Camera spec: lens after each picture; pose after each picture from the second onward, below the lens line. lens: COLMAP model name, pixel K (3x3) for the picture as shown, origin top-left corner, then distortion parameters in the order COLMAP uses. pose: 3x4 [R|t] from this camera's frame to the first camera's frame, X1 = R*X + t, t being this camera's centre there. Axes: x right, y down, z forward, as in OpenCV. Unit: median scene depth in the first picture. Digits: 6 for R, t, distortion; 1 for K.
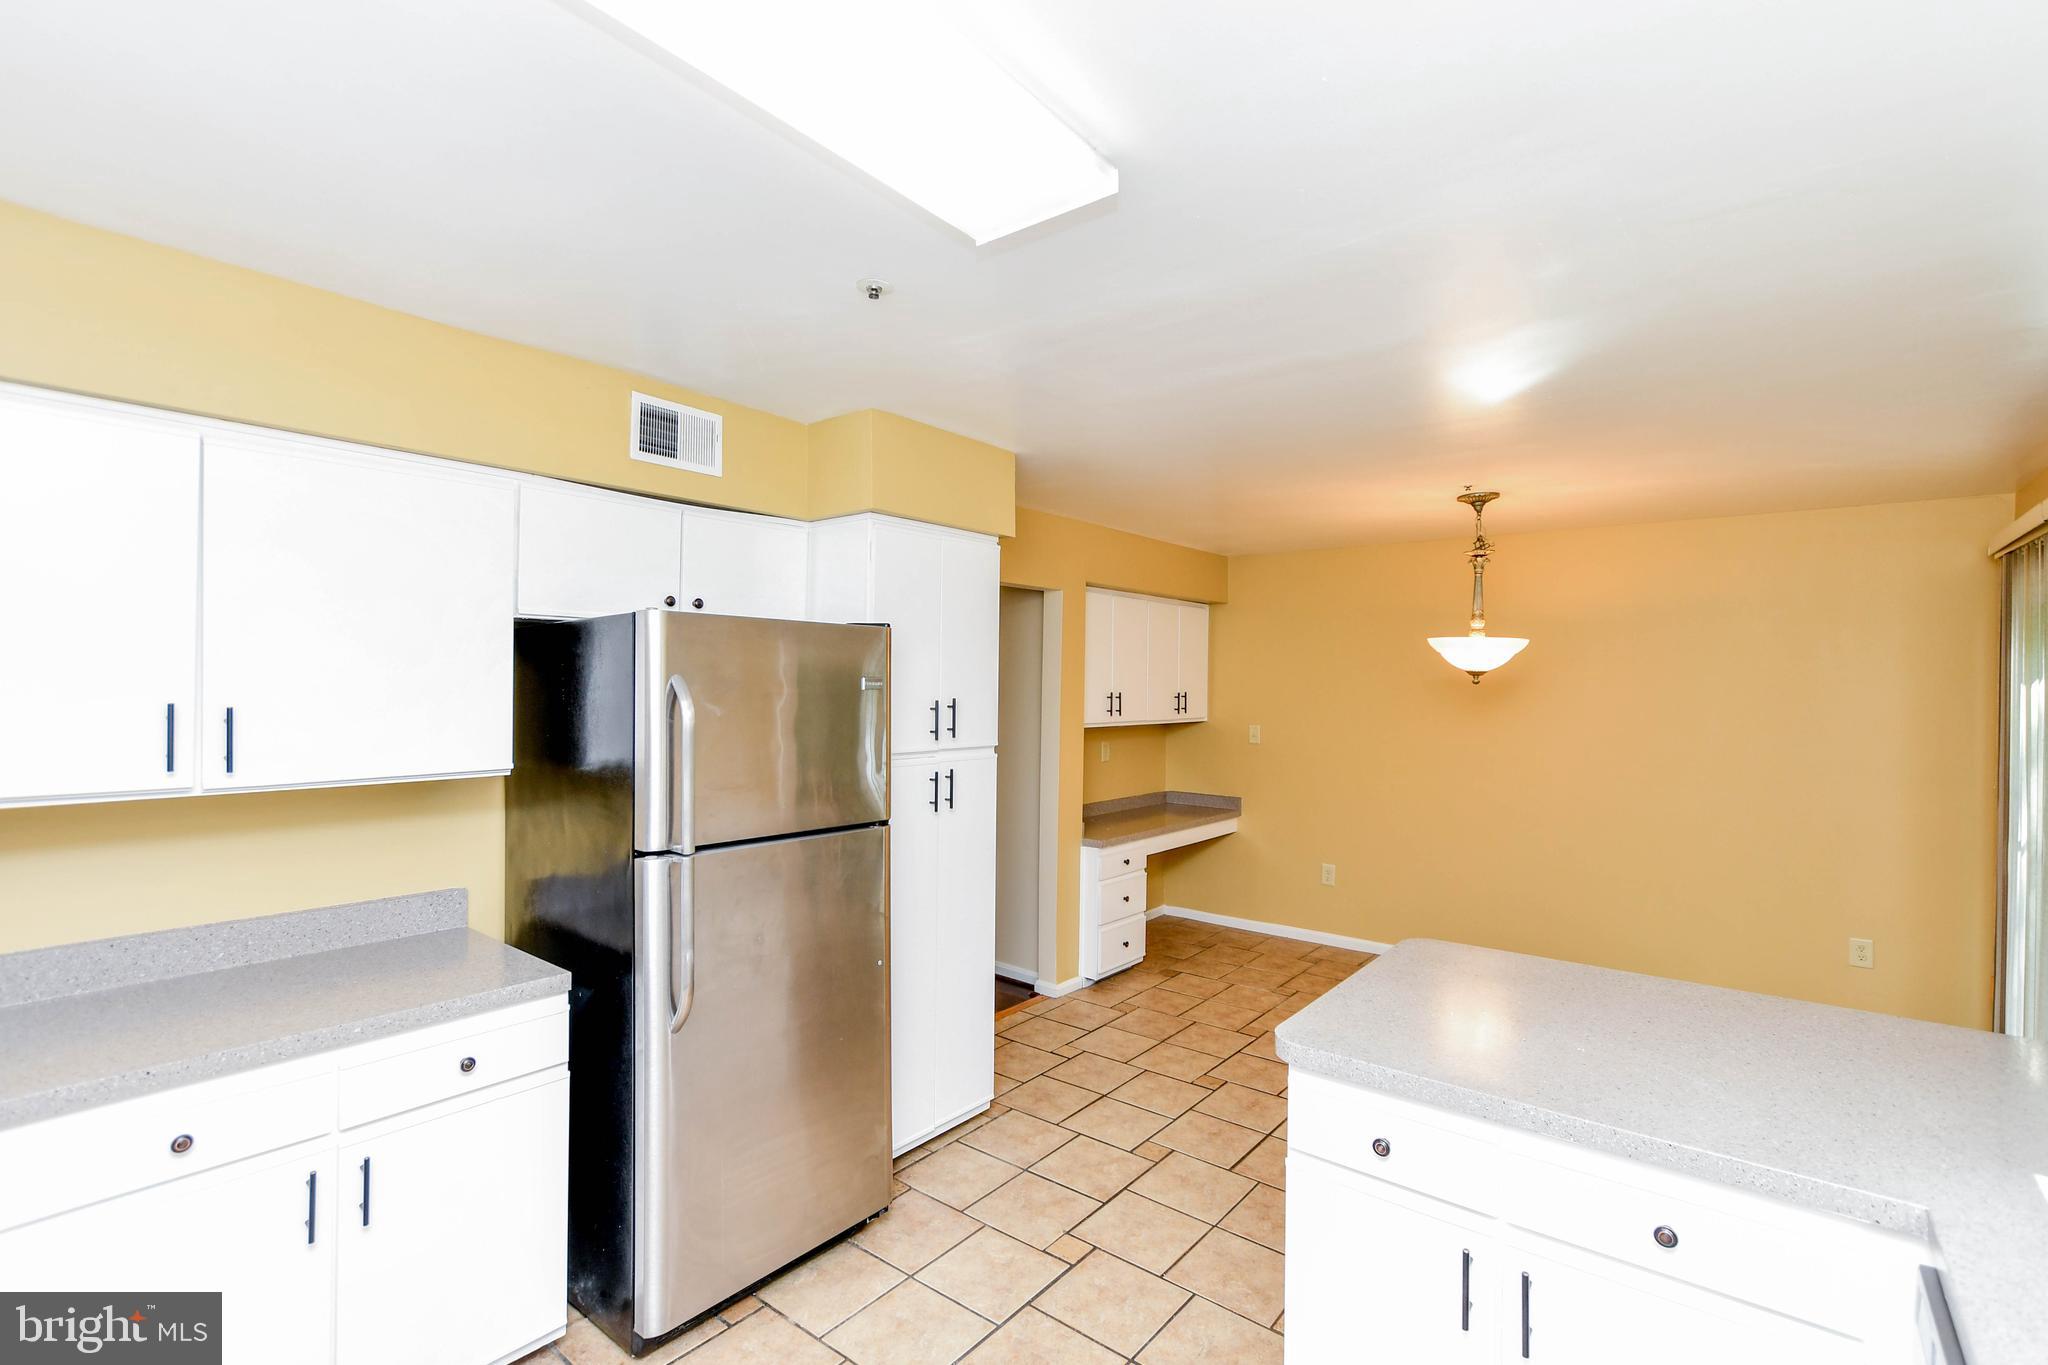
lens RADIAL K [[931.5, 0, 1017.5], [0, 931.5, 683.5], [0, 0, 1]] dist [-0.007082, 0.000244]
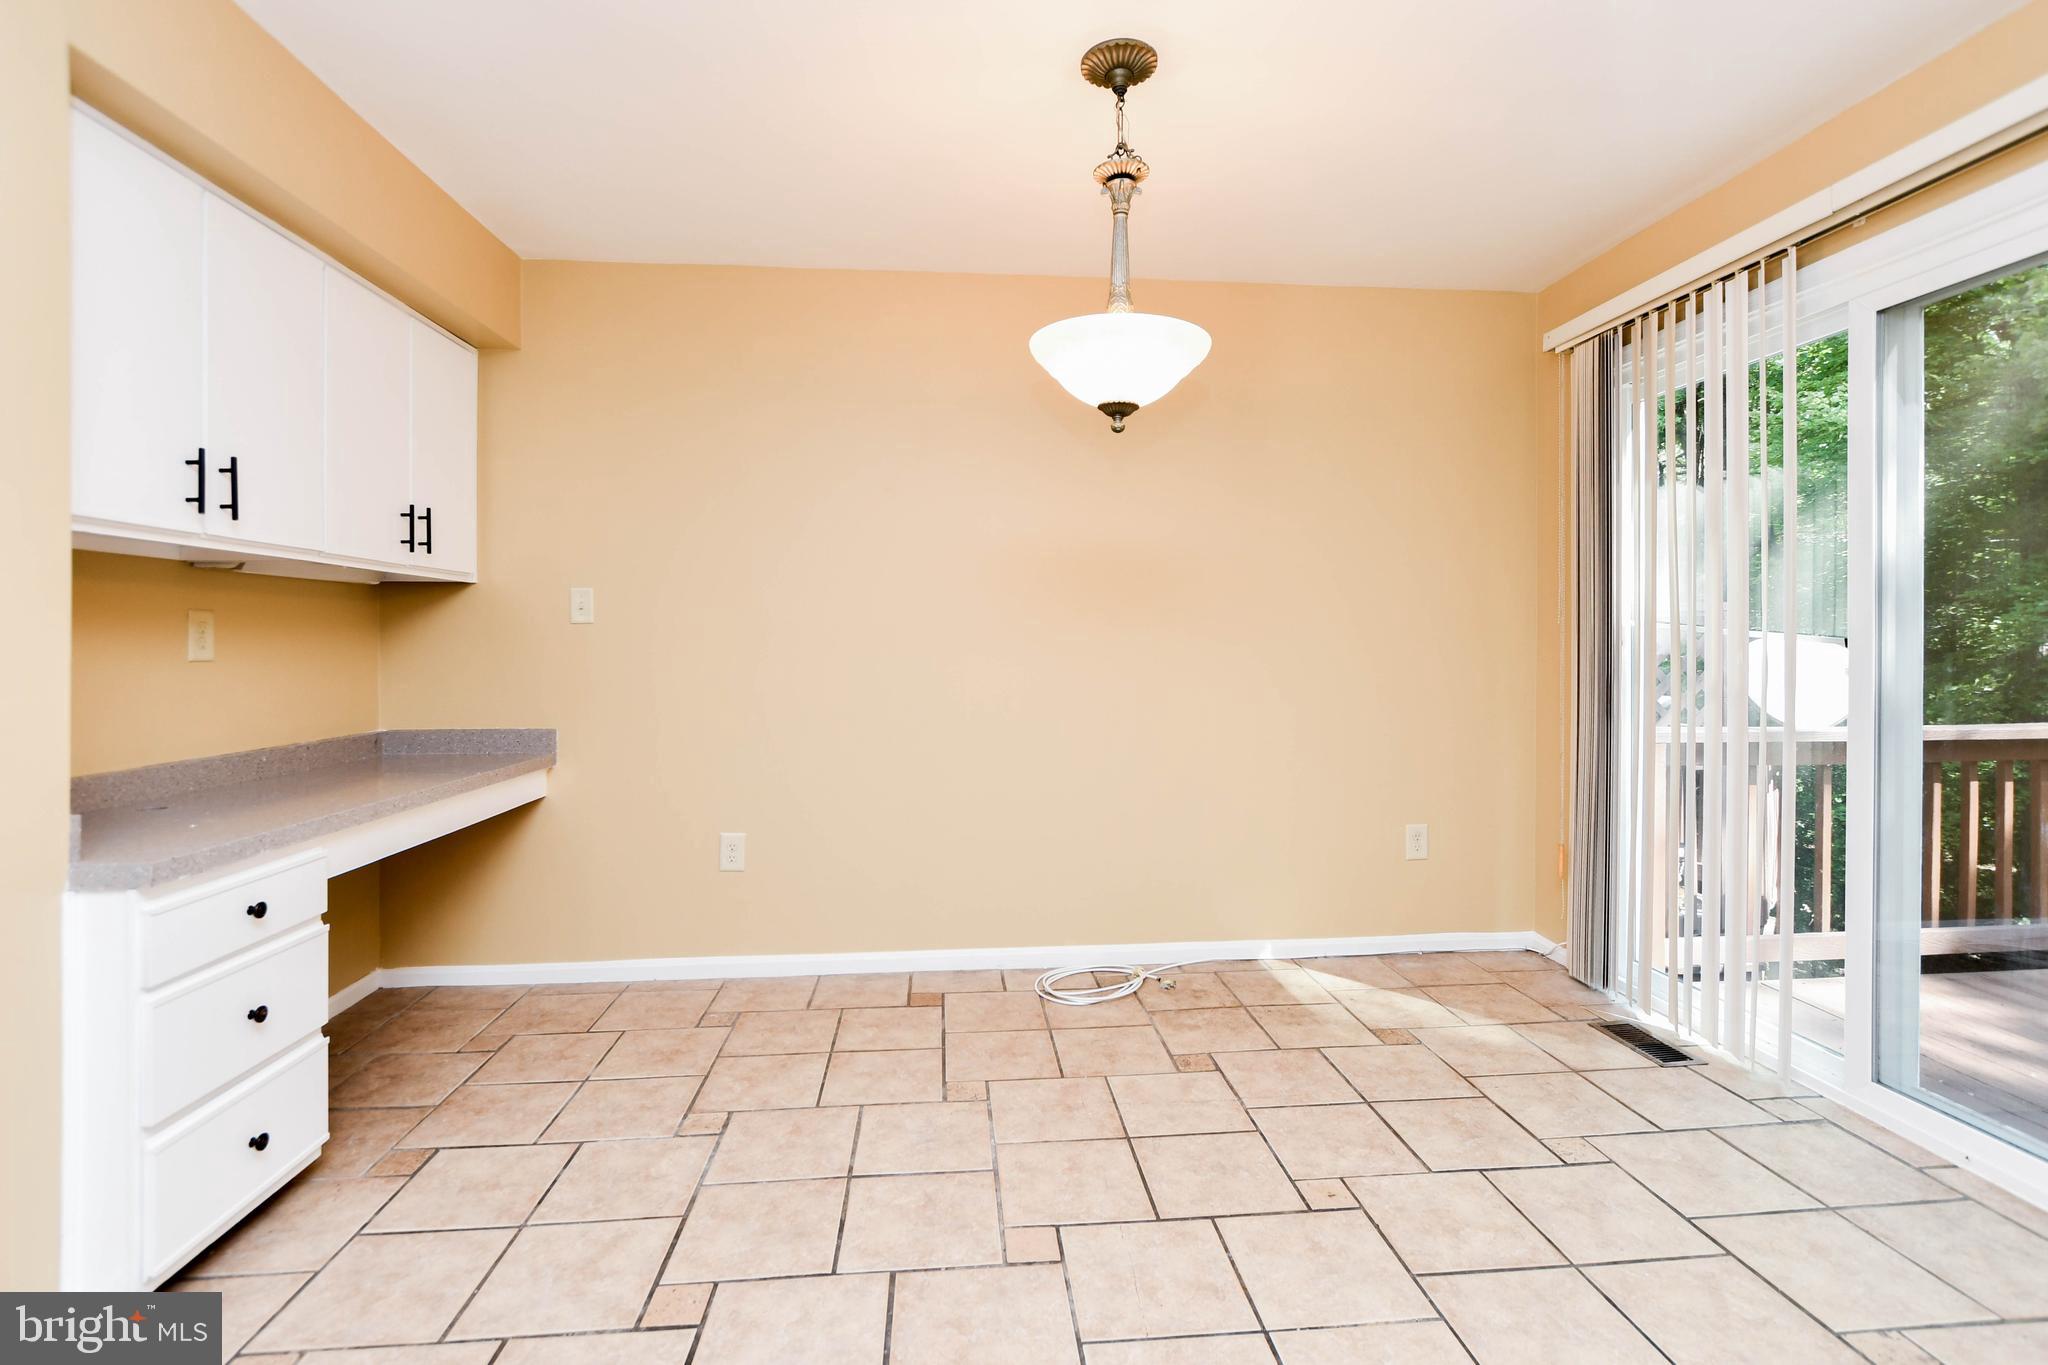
lens RADIAL K [[931.5, 0, 1028.1], [0, 931.5, 646.8], [0, 0, 1]] dist [-0.007082, 0.000244]
pose [[0.715872, -0.014754, 0.698076, 0.077524], [0.008775, 0.999888, 0.012134, 0.082412], [-0.698177, -0.002561, 0.715921, 0.506508]]
